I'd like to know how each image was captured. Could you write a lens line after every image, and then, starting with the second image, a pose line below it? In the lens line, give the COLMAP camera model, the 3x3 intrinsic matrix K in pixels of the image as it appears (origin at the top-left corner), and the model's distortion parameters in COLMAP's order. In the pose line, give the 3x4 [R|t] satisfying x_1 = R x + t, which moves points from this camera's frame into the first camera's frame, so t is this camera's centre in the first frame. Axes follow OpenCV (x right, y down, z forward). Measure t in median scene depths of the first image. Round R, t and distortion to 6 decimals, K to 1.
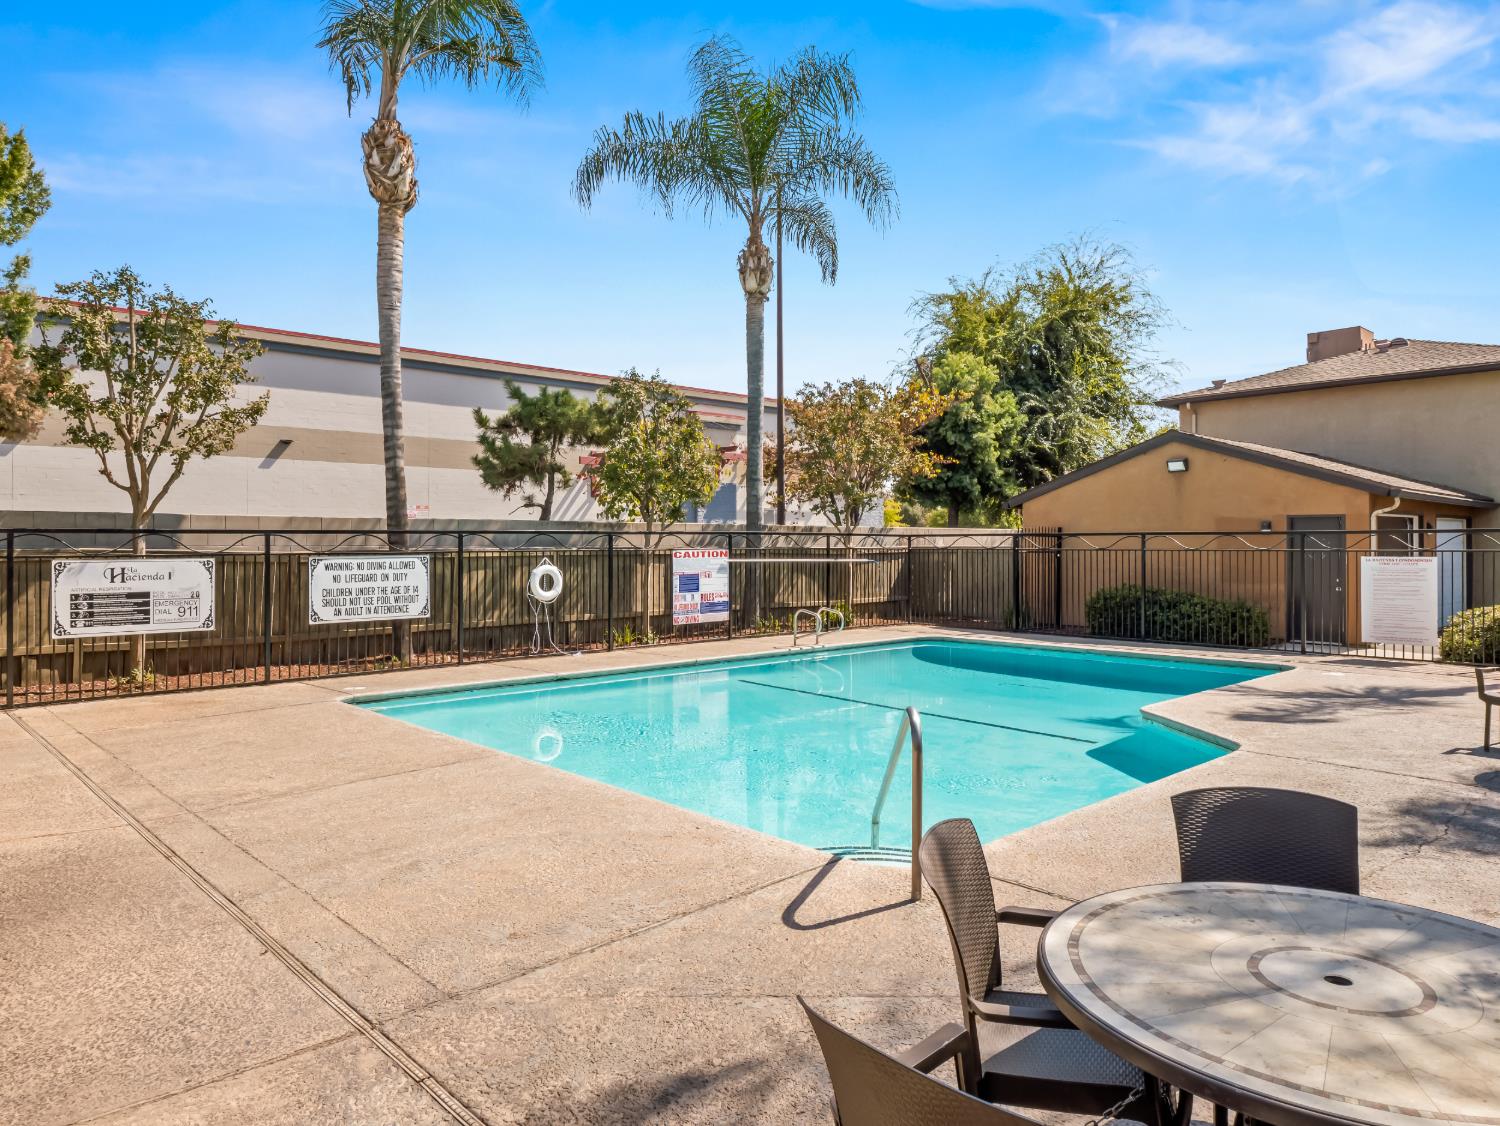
lens RADIAL K [[976.3, 0, 761.3], [0, 976.3, 556.4], [0, 0, 1]] dist [-0.007332, 0.001594]
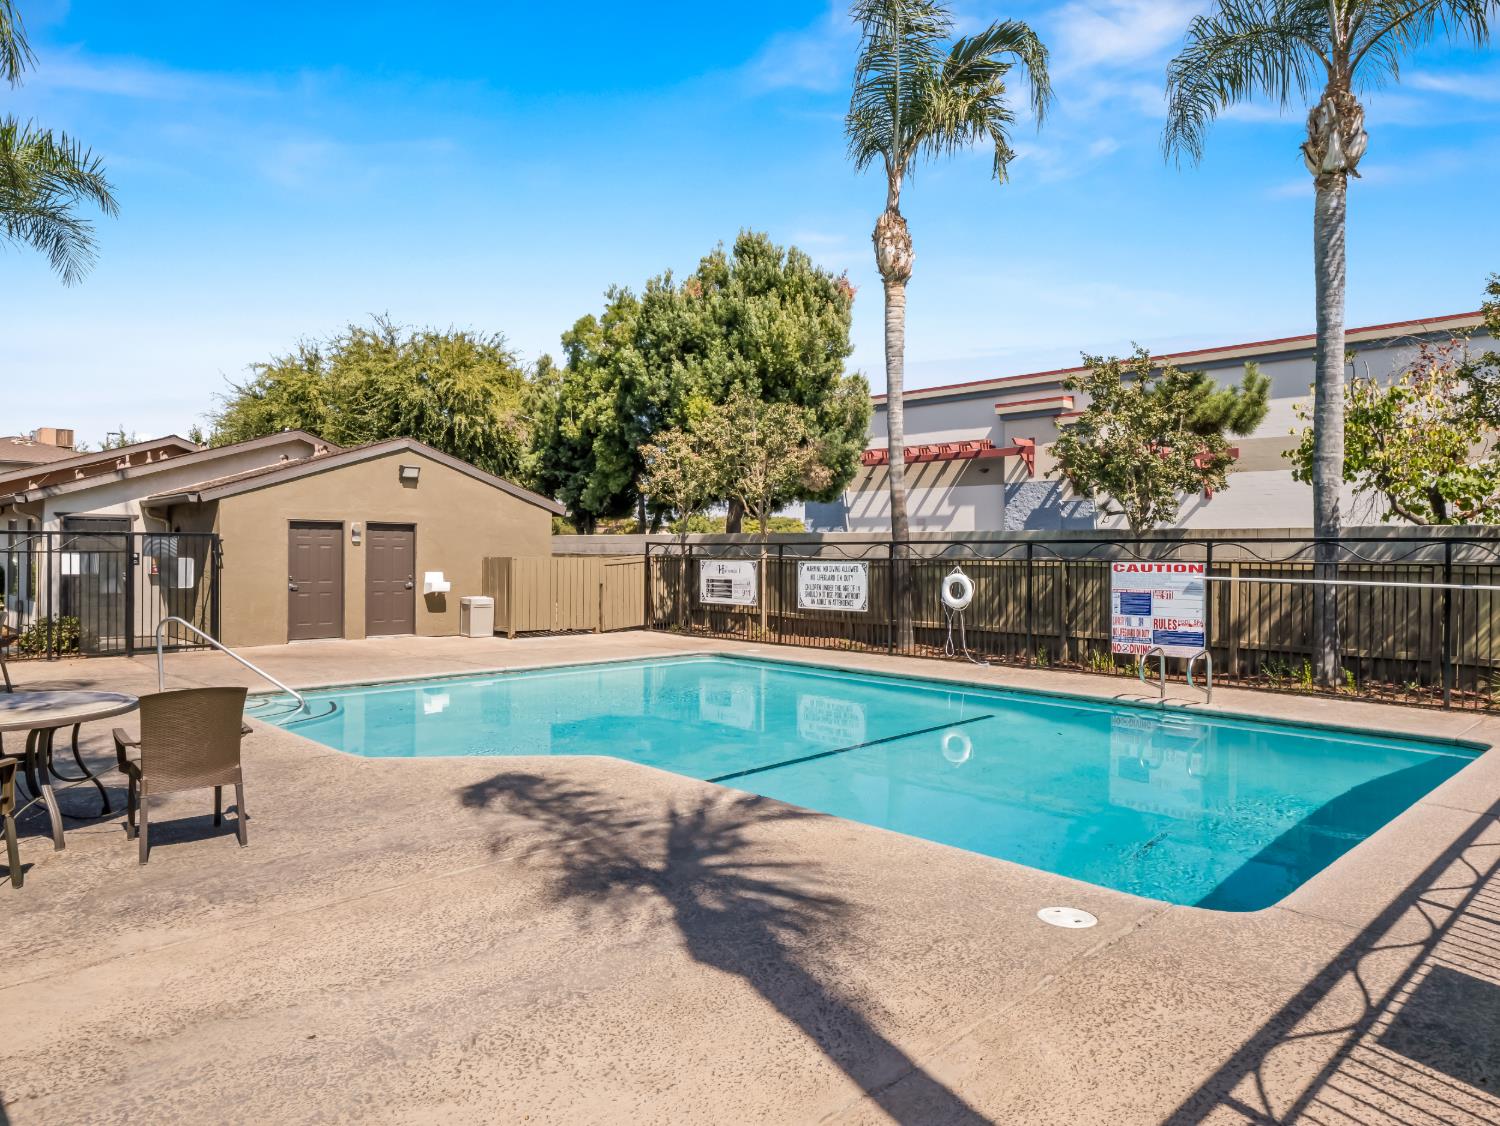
lens RADIAL K [[976.3, 0, 761.5], [0, 976.3, 558.6], [0, 0, 1]] dist [-0.007332, 0.001594]
pose [[0.018061, 0.008048, -0.999804, 0.777815], [-0.019259, 0.999785, 0.007700, -0.010569], [0.999651, 0.019117, 0.018212, 0.729800]]
